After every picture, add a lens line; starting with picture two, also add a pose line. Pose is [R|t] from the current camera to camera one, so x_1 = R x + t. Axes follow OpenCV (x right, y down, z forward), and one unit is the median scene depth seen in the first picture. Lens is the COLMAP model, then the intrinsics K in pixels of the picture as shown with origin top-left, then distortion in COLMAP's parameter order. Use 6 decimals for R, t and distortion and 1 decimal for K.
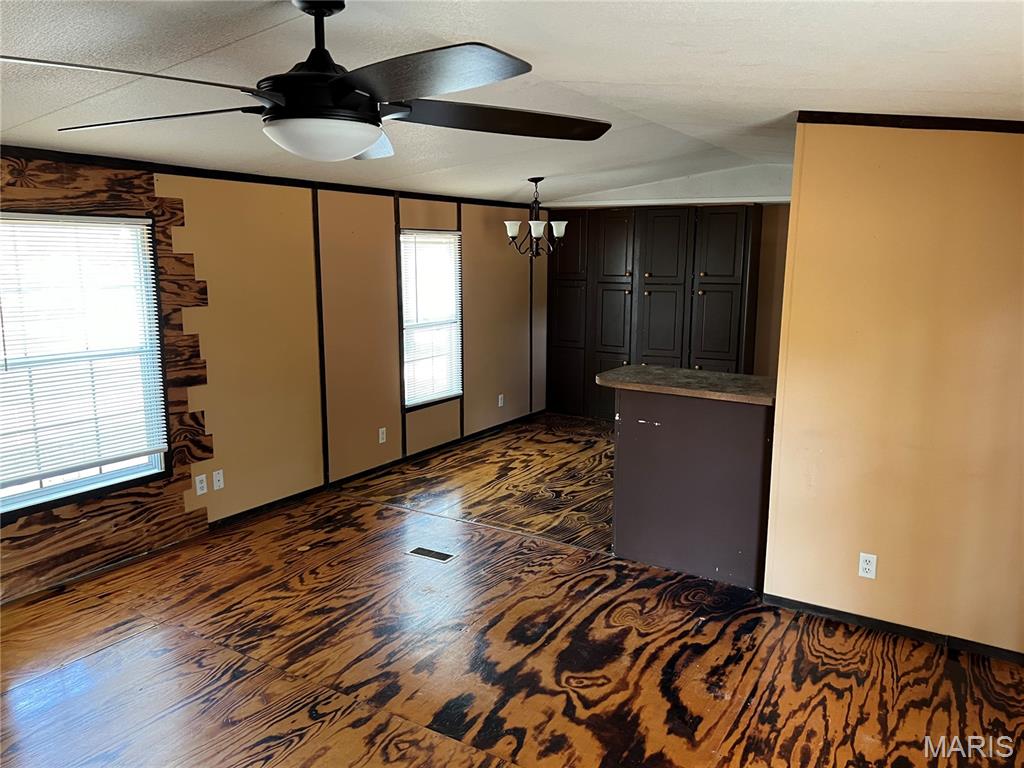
lens RADIAL K [[776.1, 0, 511.5], [0, 776.1, 380.9], [0, 0, 1]] dist [0.054410, -0.048538]
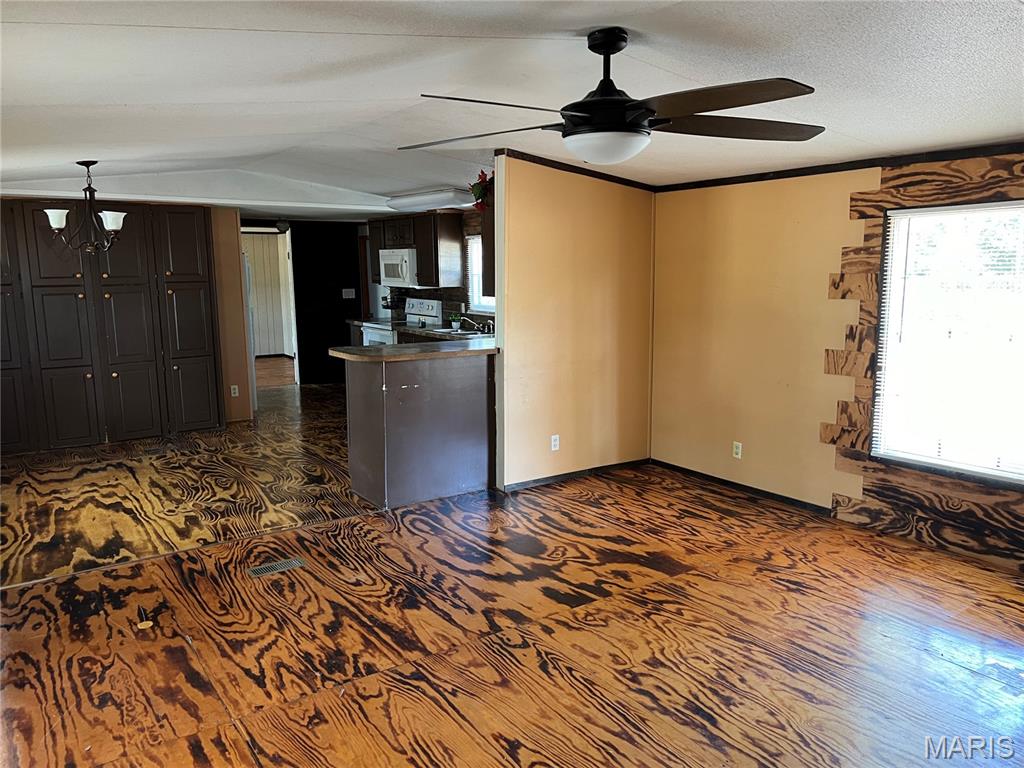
lens RADIAL K [[776.1, 0, 511.6], [0, 776.1, 382.9], [0, 0, 1]] dist [0.054410, -0.048538]
pose [[0.410256, -0.150137, 0.899527, -0.870968], [0.164542, 0.982354, 0.088917, -0.032700], [-0.897004, 0.111531, 0.427720, 0.356962]]
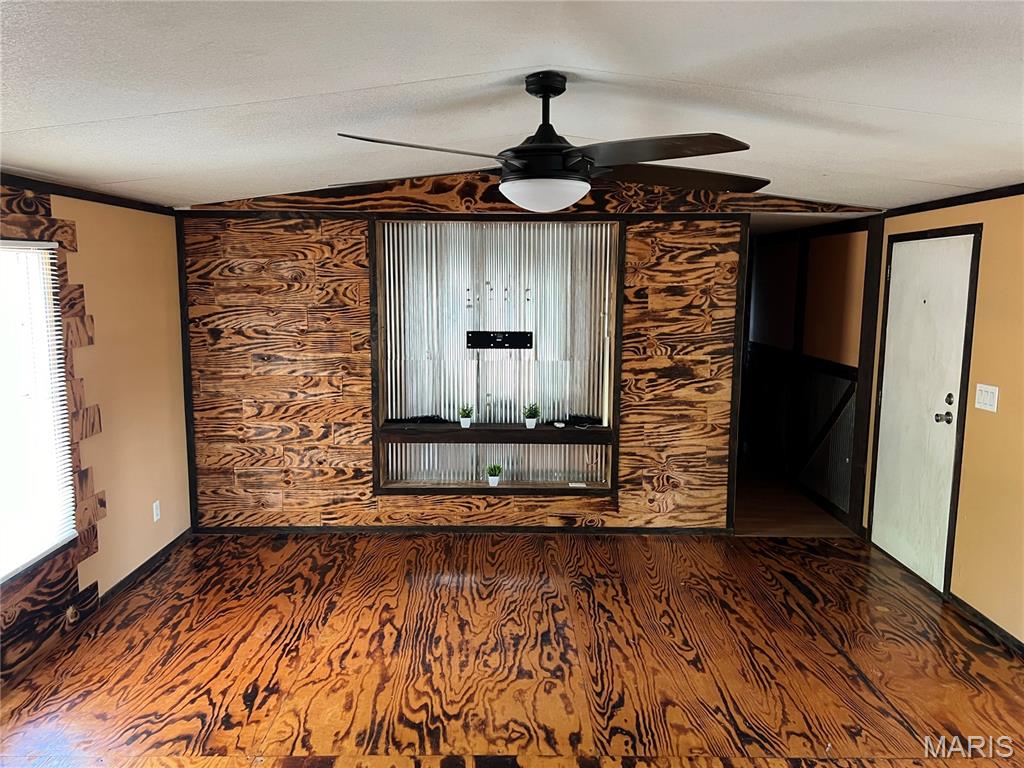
lens RADIAL K [[776.1, 0, 503.4], [0, 776.1, 385.7], [0, 0, 1]] dist [0.054410, -0.048538]
pose [[-0.853451, 0.057848, -0.517952, 0.275907], [-0.098348, 0.958090, 0.269057, -0.192120], [0.511809, 0.280567, -0.811994, 1.175651]]
